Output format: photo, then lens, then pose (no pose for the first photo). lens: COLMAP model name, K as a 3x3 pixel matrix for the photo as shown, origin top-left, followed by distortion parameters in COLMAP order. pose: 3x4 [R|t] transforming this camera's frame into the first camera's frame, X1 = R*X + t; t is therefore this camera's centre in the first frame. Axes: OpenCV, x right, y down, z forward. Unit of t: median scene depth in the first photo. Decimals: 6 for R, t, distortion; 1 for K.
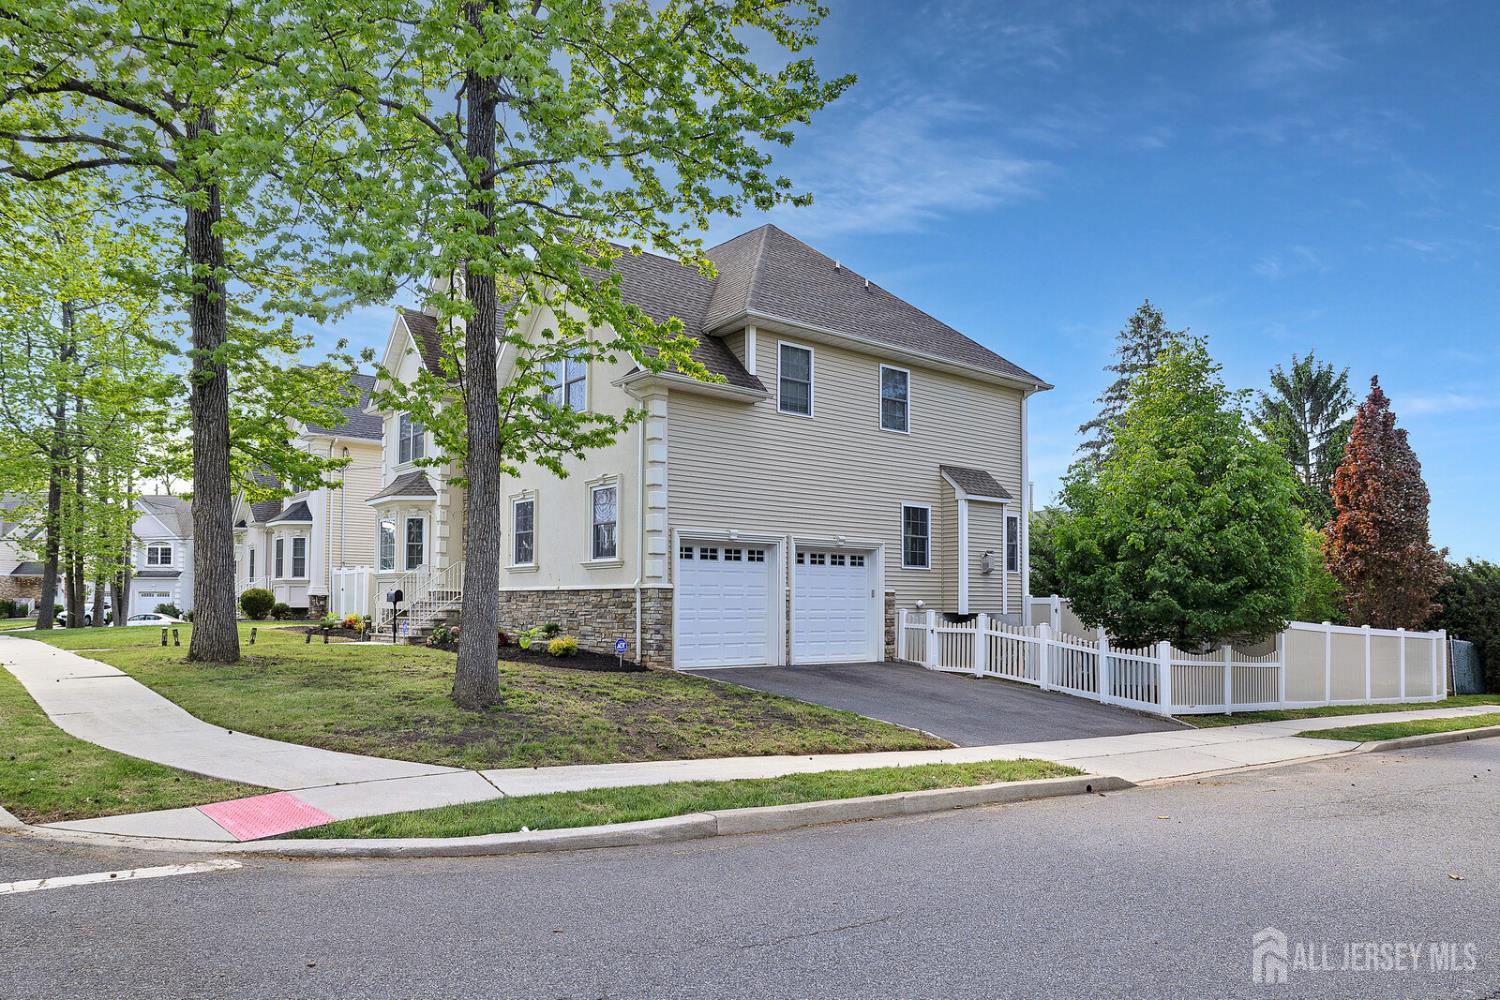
lens RADIAL K [[1010.4, 0, 886.3], [0, 1010.4, 571.2], [0, 0, 1]] dist [-0.006641, 0.000716]
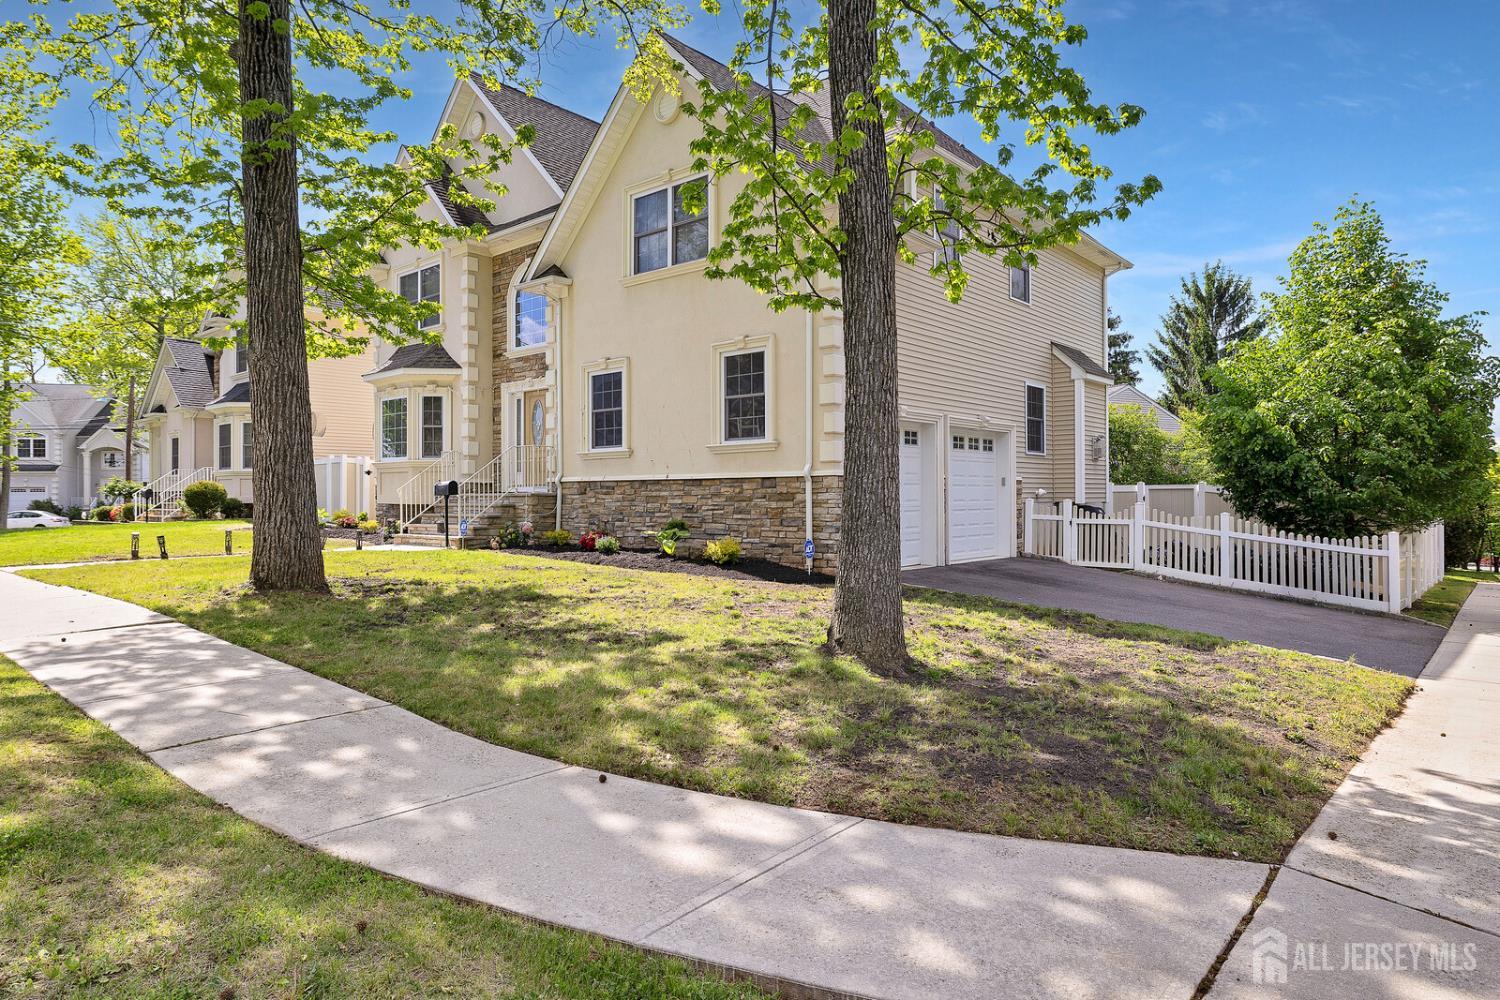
lens RADIAL K [[872.7, 0, 864.9], [0, 872.7, 484.3], [0, 0, 1]] dist [-0.004051, -0.000659]
pose [[0.987602, -0.007123, 0.156818, -0.251748], [0.003565, 0.999730, 0.022964, 0.006124], [-0.156939, -0.022120, 0.987360, 0.248916]]
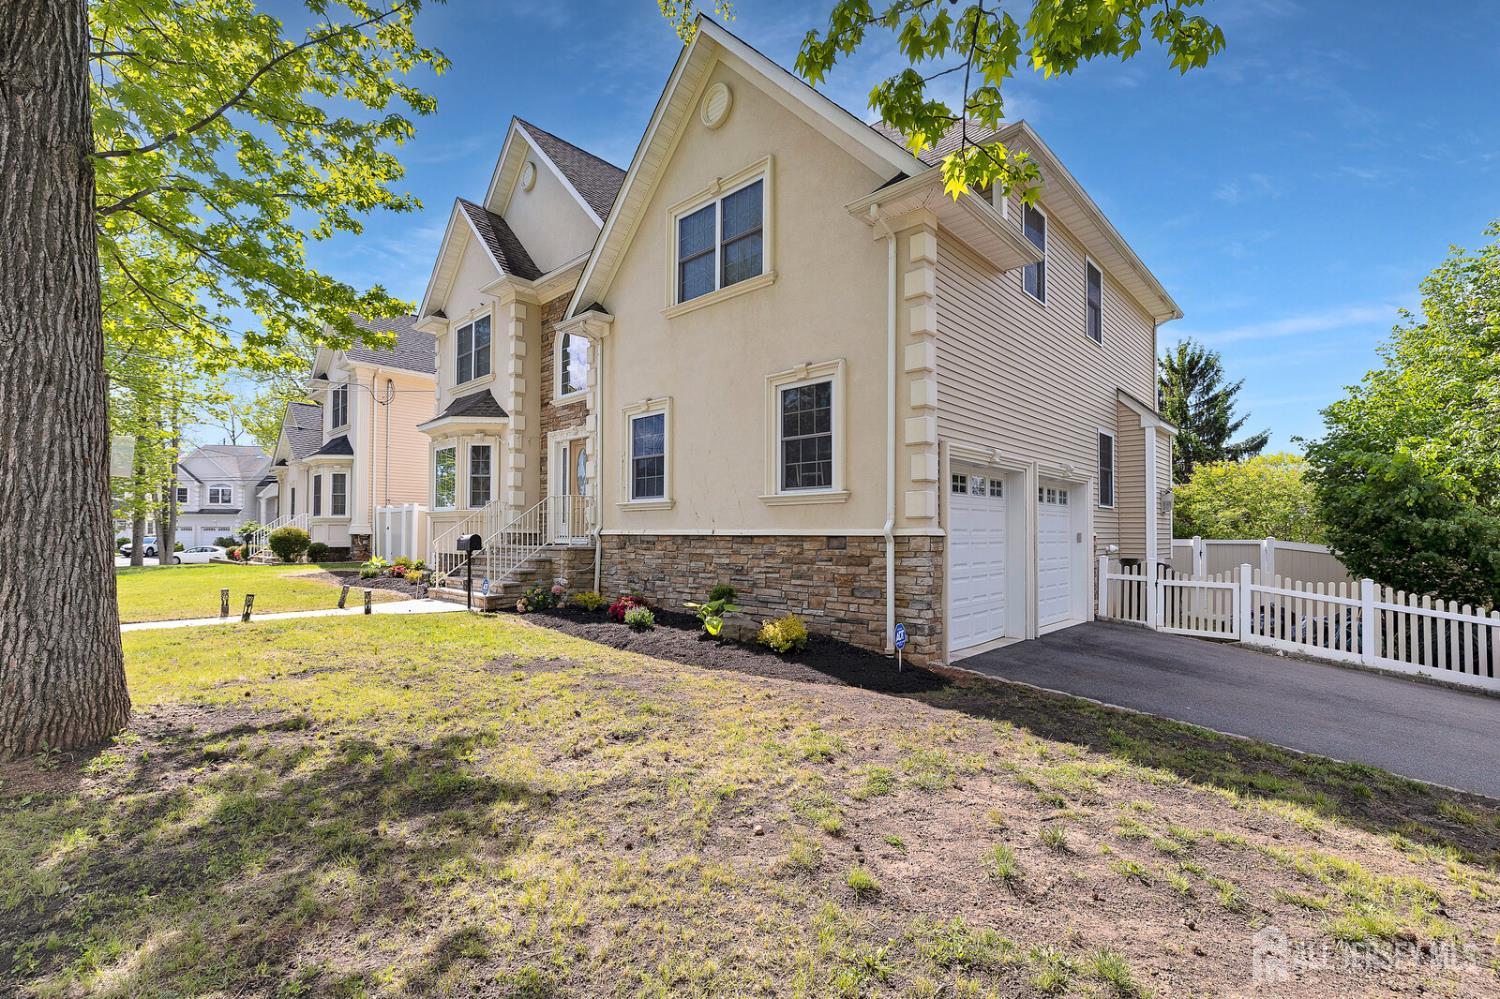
lens RADIAL K [[654.1, 0, 817.0], [0, 654.1, 523.4], [0, 0, 1]] dist [0.002197, 0.000017]
pose [[0.995967, 0.000980, 0.089715, -0.266108], [-0.002662, 0.999823, 0.018624, 0.001254], [-0.089681, -0.018787, 0.995793, 0.484671]]
